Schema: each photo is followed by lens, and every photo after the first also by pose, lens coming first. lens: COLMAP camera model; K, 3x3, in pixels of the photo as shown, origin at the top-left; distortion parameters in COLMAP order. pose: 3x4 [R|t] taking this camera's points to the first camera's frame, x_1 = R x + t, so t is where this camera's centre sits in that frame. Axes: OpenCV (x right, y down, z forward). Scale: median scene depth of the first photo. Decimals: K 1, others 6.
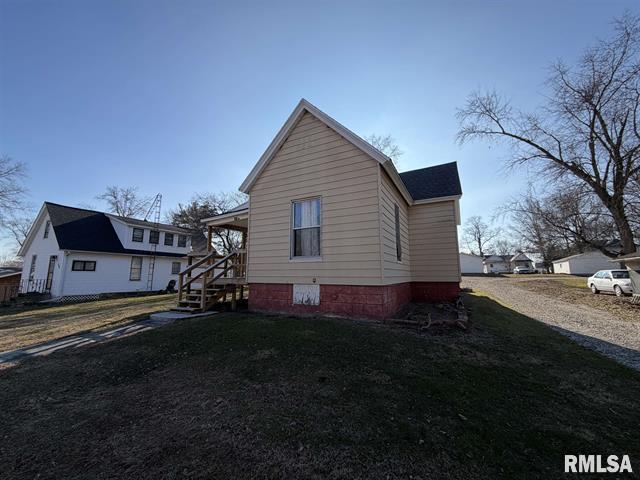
lens RADIAL K [[254.3, 0, 318.2], [0, 254.3, 239.3], [0, 0, 1]] dist [-0.001552, 0.000338]
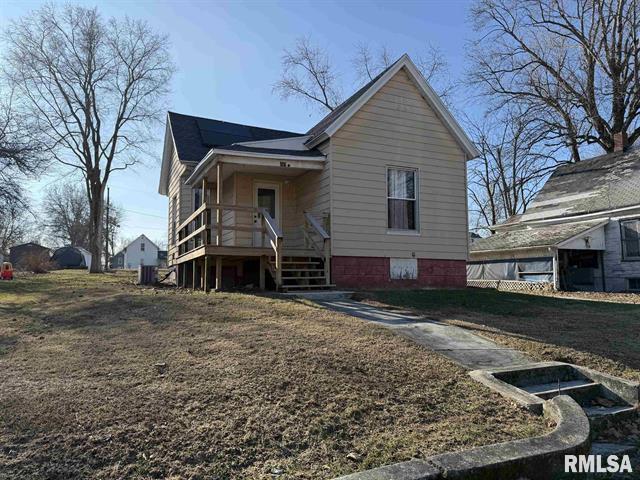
lens RADIAL K [[444.5, 0, 320.8], [0, 444.5, 240.9], [0, 0, 1]] dist [0.054089, 0.000131]
pose [[0.608801, 0.074543, 0.789813, -1.563333], [-0.115720, 0.993271, -0.004547, 0.154644], [-0.784837, -0.088629, 0.613331, 0.217830]]
